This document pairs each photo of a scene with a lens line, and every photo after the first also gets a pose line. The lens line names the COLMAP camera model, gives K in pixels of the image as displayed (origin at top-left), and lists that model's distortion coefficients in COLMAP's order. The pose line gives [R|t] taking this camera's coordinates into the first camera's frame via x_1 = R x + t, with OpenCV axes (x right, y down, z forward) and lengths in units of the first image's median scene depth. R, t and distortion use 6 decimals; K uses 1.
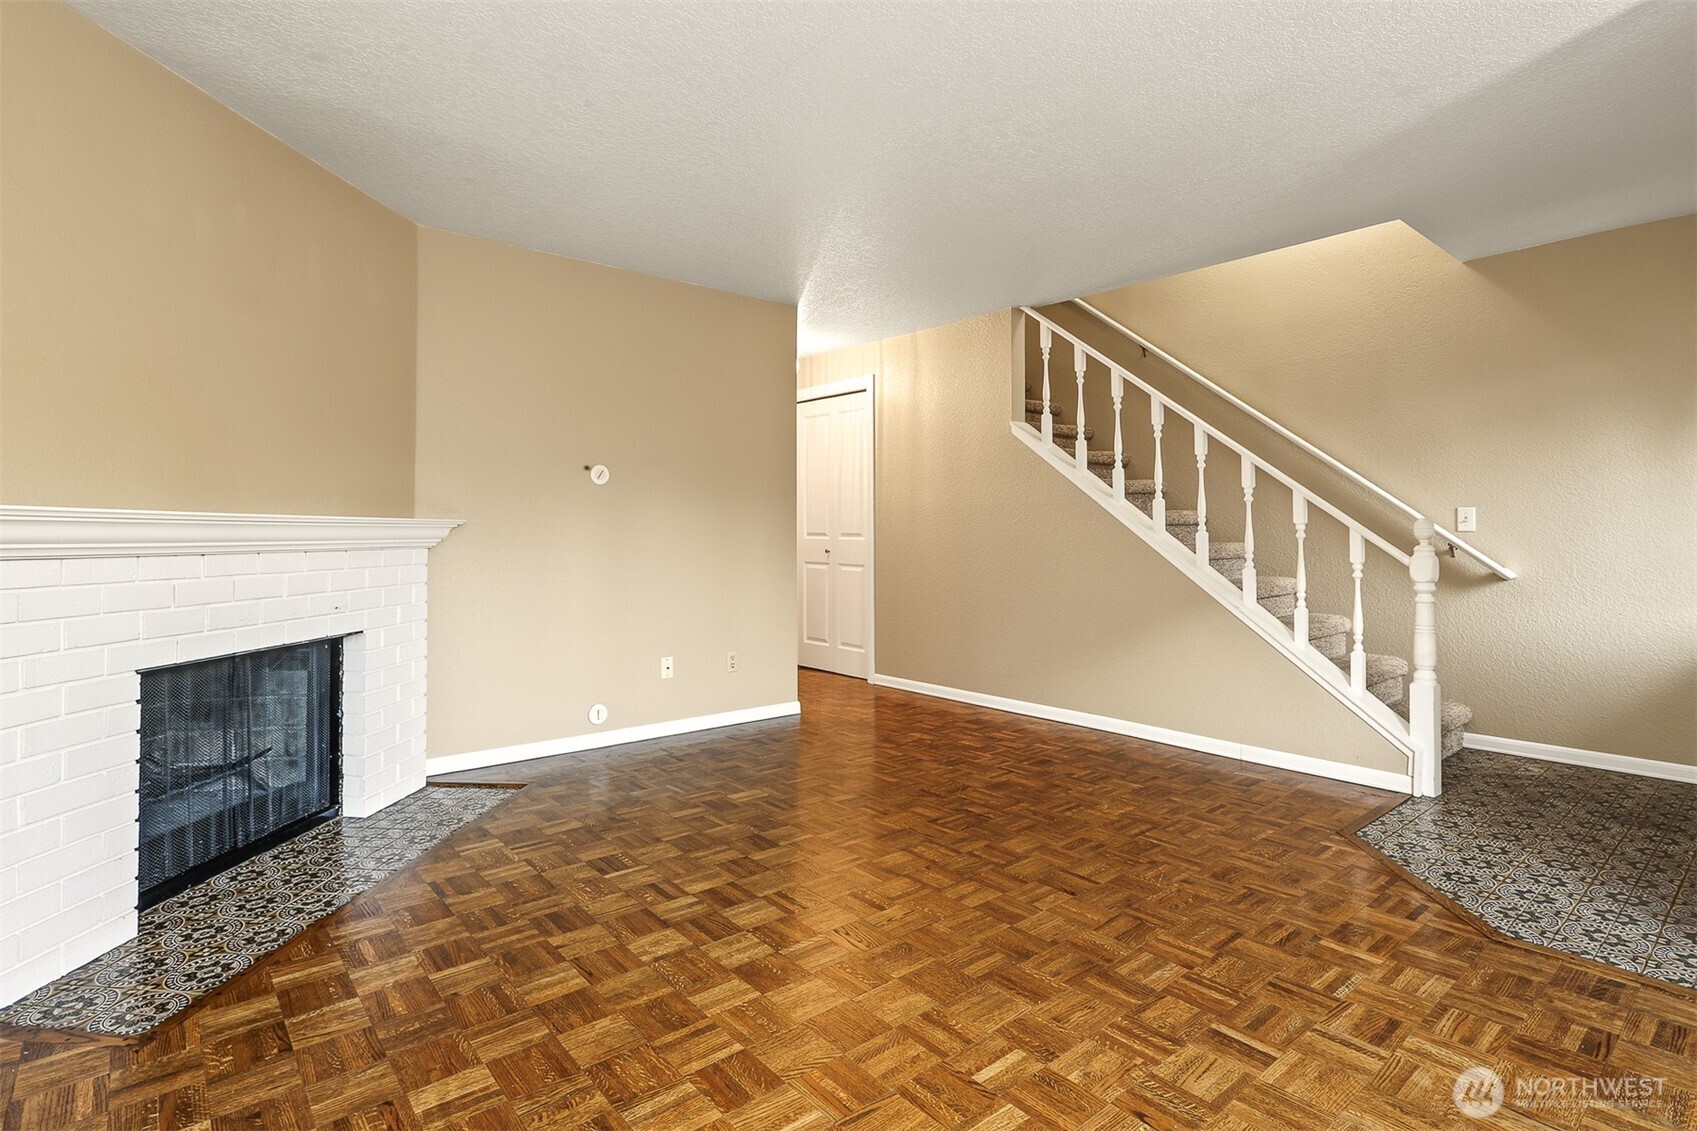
lens RADIAL K [[831.5, 0, 854.1], [0, 831.5, 540.2], [0, 0, 1]] dist [-0.005559, 0.002058]
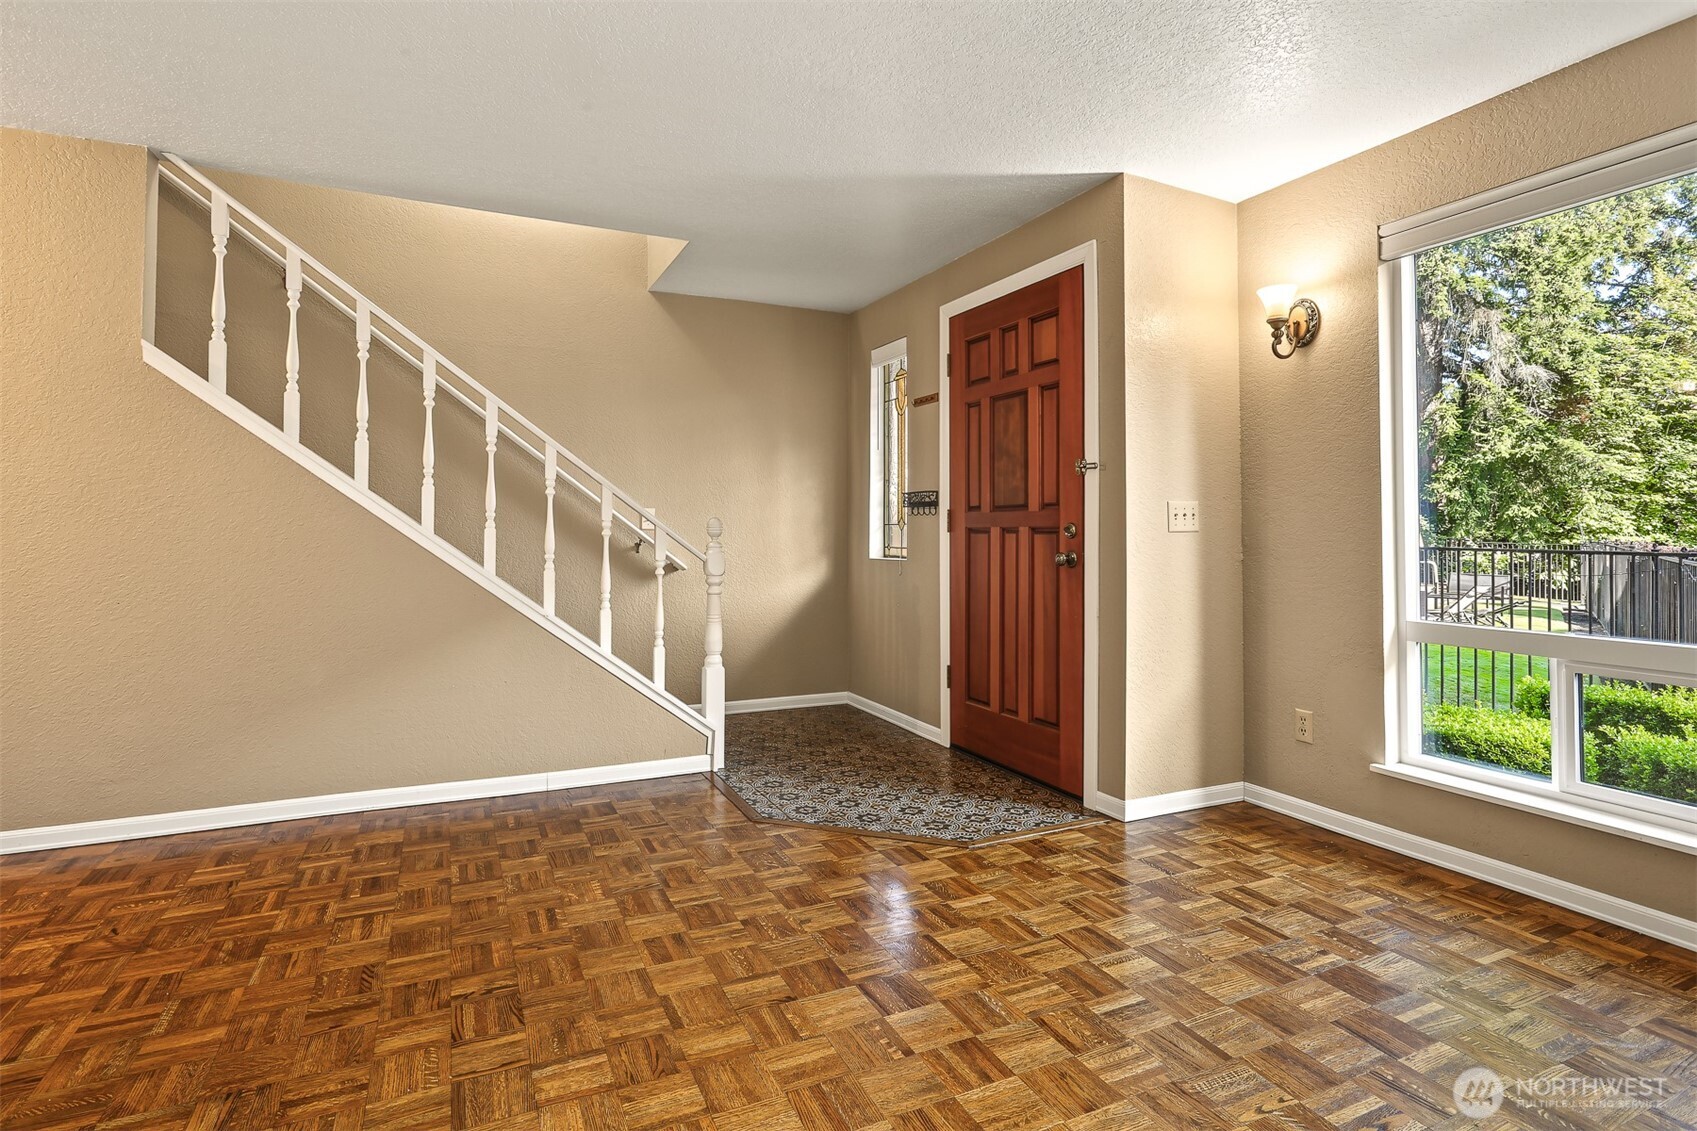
lens RADIAL K [[831.5, 0, 854.1], [0, 831.5, 540.2], [0, 0, 1]] dist [-0.005559, 0.002058]
pose [[0.285628, -0.011535, 0.958271, -0.373472], [0.012334, 0.999889, 0.008360, -0.004438], [-0.958261, 0.009431, 0.285738, 0.591522]]
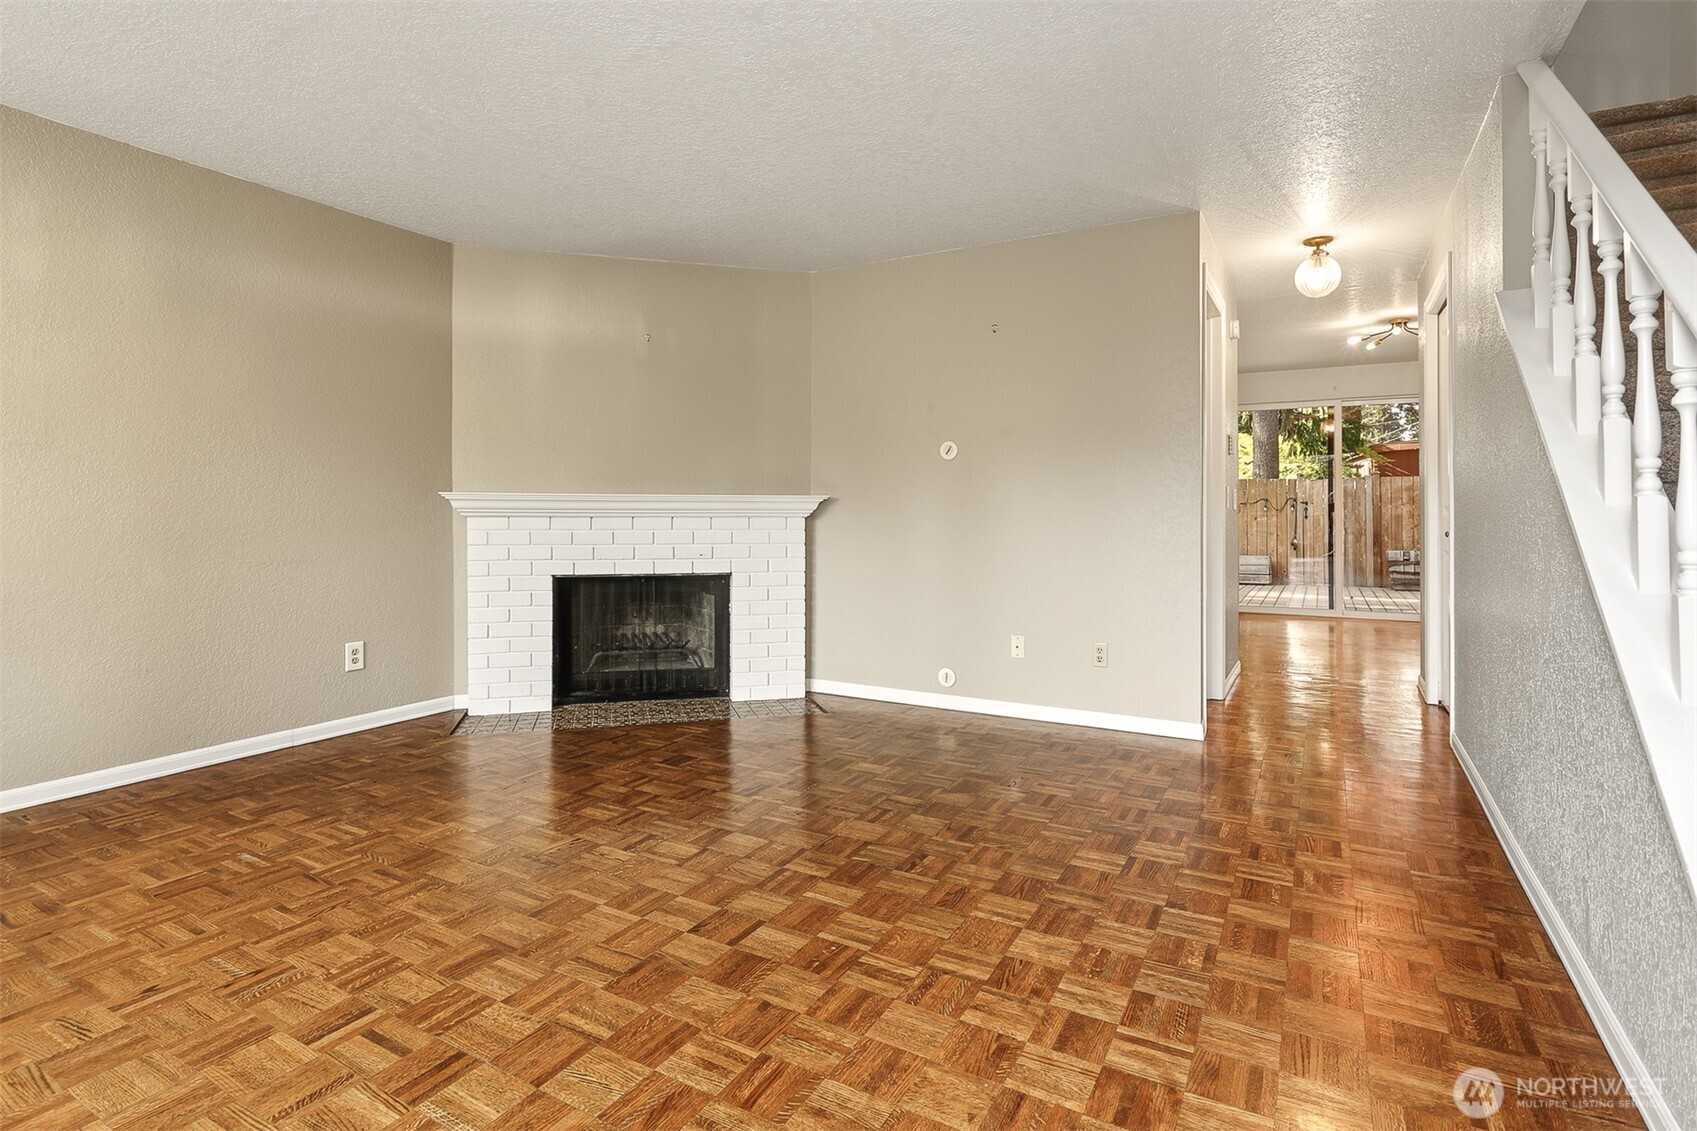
lens RADIAL K [[857.3, 0, 843.4], [0, 857.3, 511.2], [0, 0, 1]] dist [-0.001305, 0.000449]
pose [[0.338185, -0.001898, -0.941078, 0.923648], [-0.008439, 0.999952, -0.005049, 0.007273], [0.941042, 0.009649, 0.338153, 0.697543]]
